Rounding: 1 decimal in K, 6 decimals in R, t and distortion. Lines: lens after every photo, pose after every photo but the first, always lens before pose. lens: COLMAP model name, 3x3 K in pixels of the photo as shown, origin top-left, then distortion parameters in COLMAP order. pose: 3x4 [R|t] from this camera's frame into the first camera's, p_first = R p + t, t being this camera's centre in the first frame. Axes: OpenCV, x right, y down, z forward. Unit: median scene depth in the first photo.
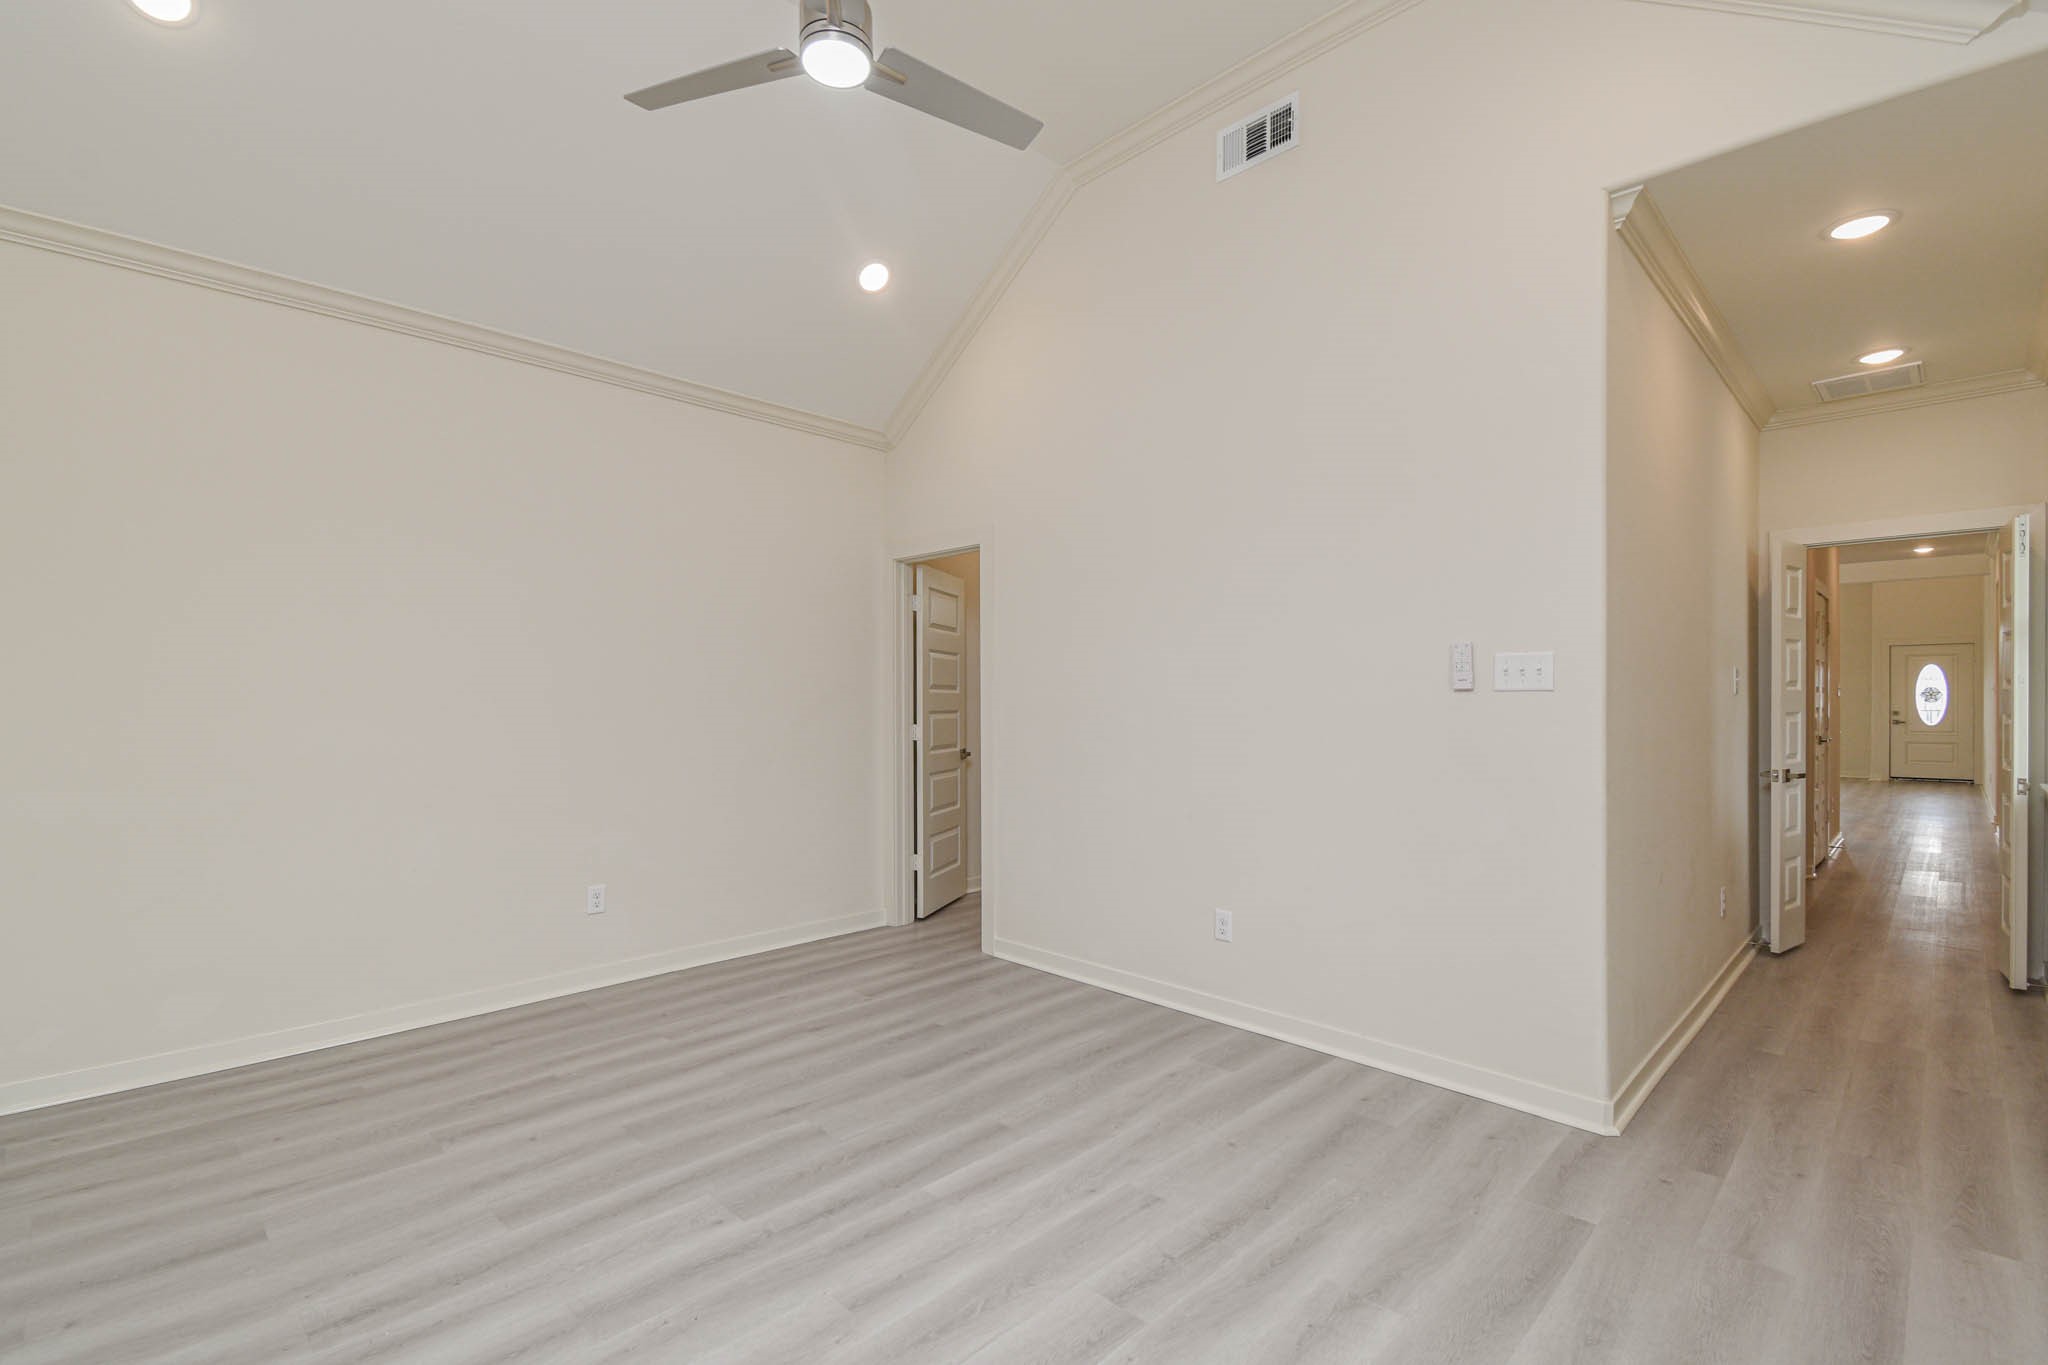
lens RADIAL K [[938.1, 0, 1015.6], [0, 938.1, 685.0], [0, 0, 1]] dist [0.030241, -0.022312]
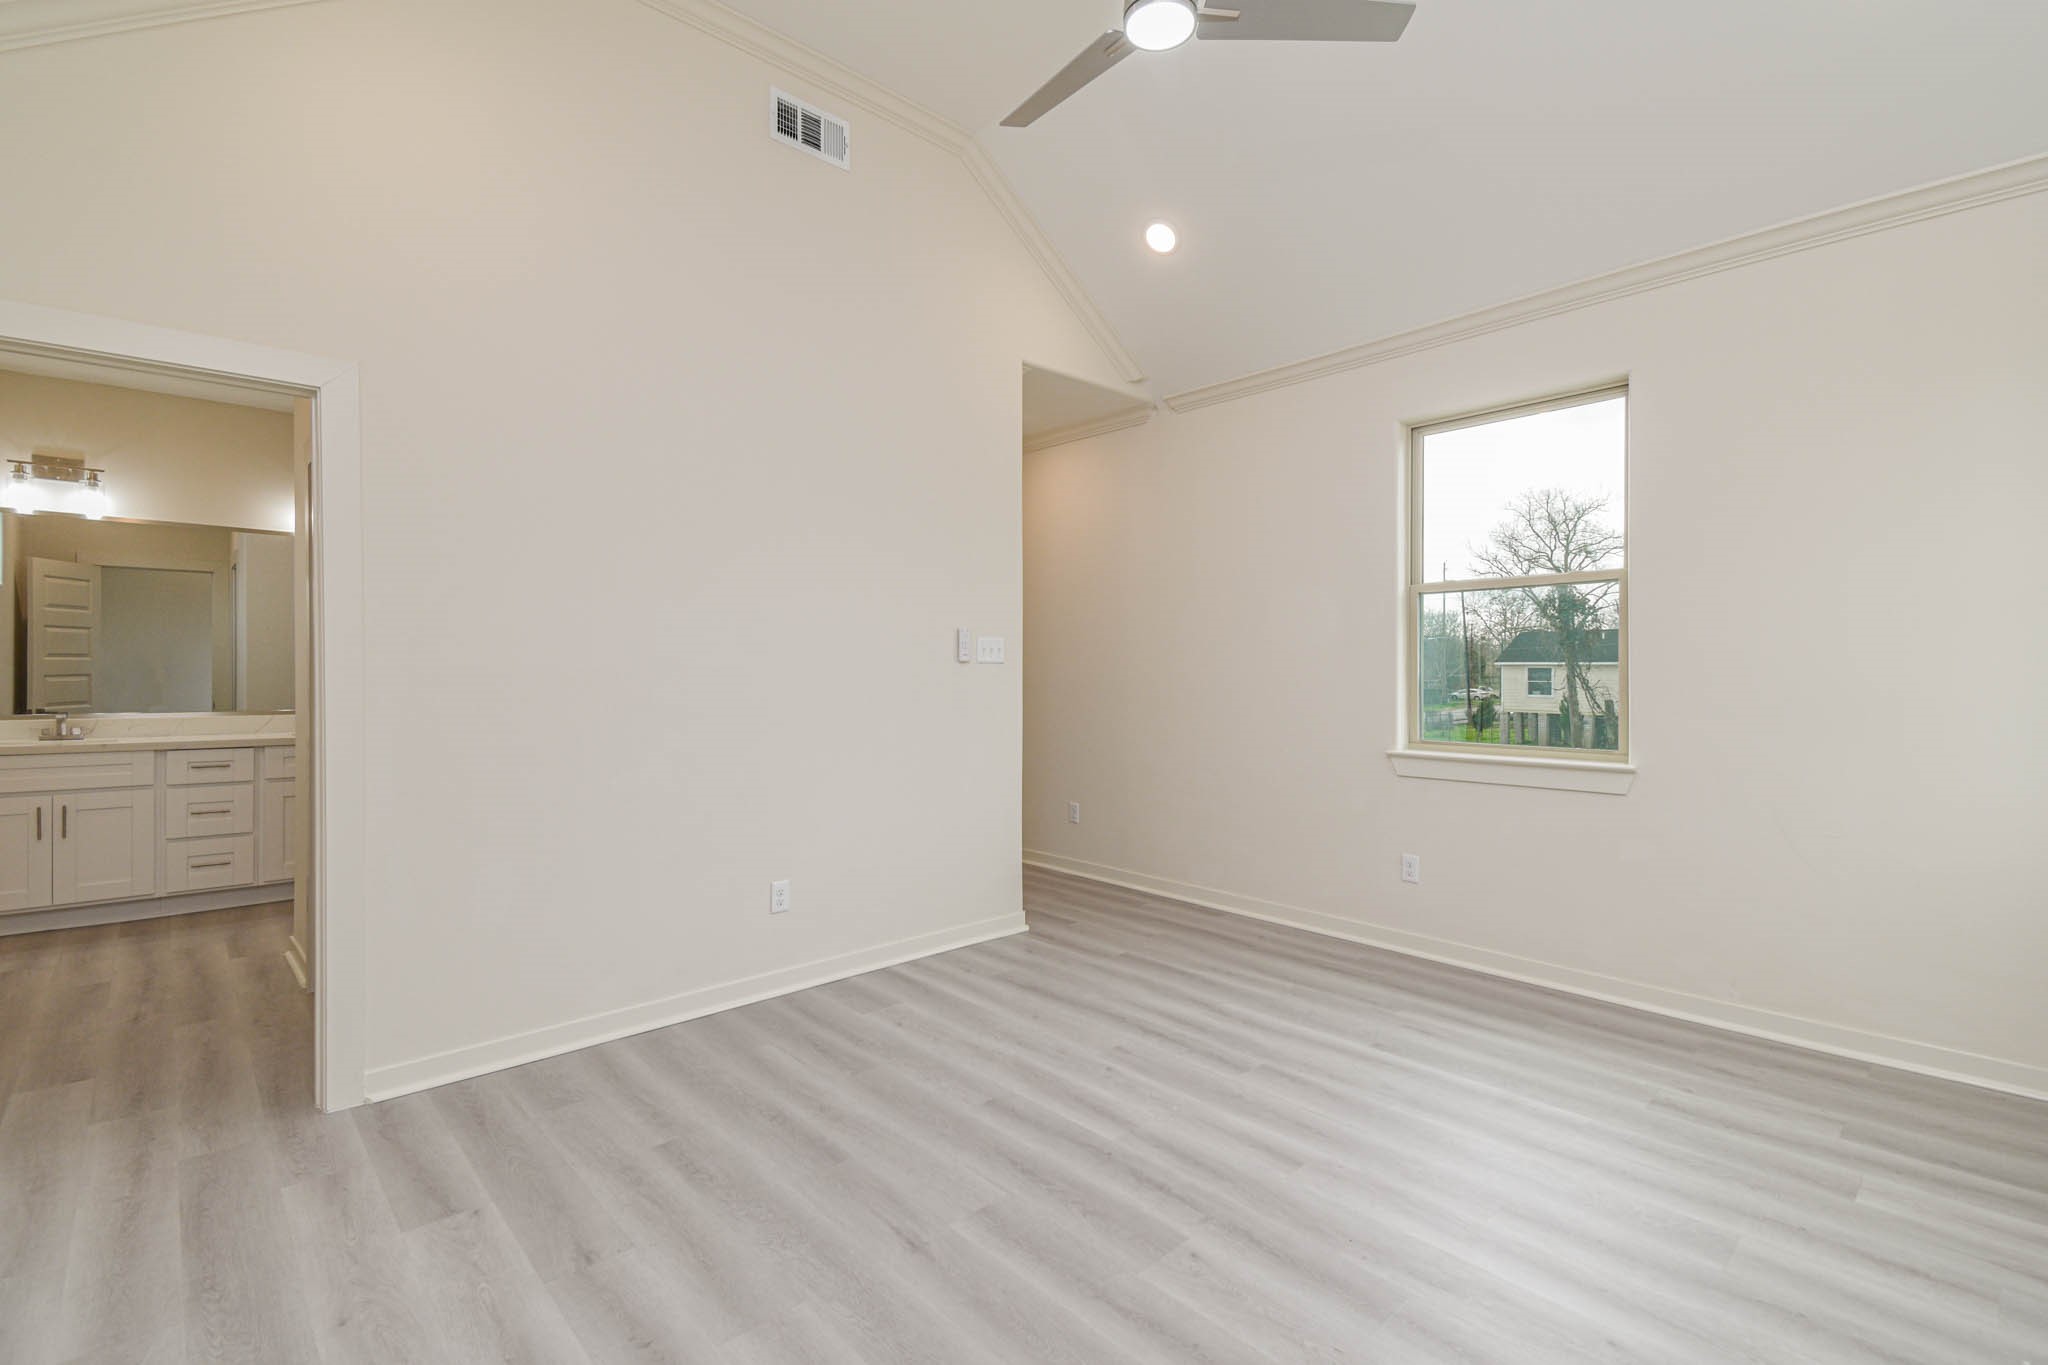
lens RADIAL K [[922.9, 0, 1025.3], [0, 922.9, 667.2], [0, 0, 1]] dist [0.024712, -0.015638]
pose [[0.039378, -0.005240, 0.999211, -0.803078], [-0.011984, 0.999912, 0.005716, 0.003080], [-0.999153, -0.012200, 0.039311, 0.757795]]
